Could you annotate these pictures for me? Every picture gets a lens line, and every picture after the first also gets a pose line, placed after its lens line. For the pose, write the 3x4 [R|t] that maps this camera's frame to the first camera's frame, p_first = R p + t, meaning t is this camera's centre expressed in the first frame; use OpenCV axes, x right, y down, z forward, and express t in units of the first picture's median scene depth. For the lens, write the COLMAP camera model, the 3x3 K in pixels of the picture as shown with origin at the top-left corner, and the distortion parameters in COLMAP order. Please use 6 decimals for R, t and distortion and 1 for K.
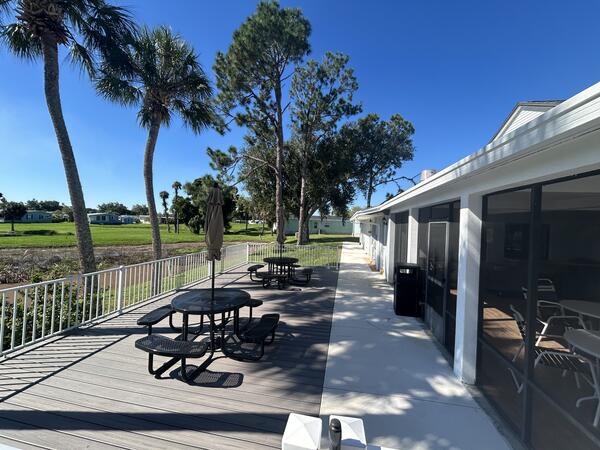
lens RADIAL K [[243.3, 0, 299.6], [0, 243.3, 224.8], [0, 0, 1]] dist [0.001148, -0.000071]
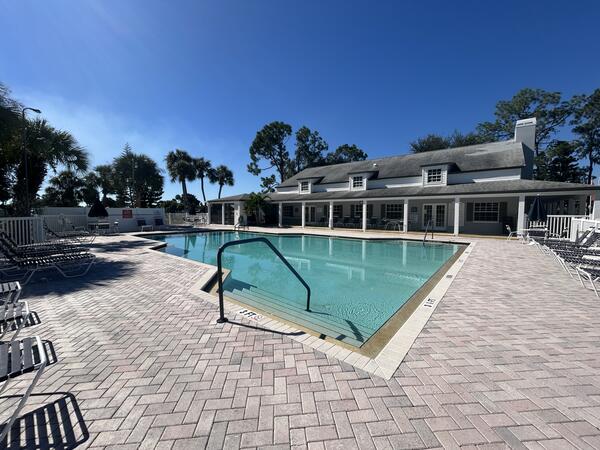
lens RADIAL K [[239.2, 0, 300.0], [0, 239.2, 223.3], [0, 0, 1]] dist [-0.000272, -0.000179]
pose [[0.880296, -0.009132, -0.474337, 1.594156], [0.022747, 0.999477, 0.022973, 0.094739], [0.473879, -0.031013, 0.880044, -1.246672]]
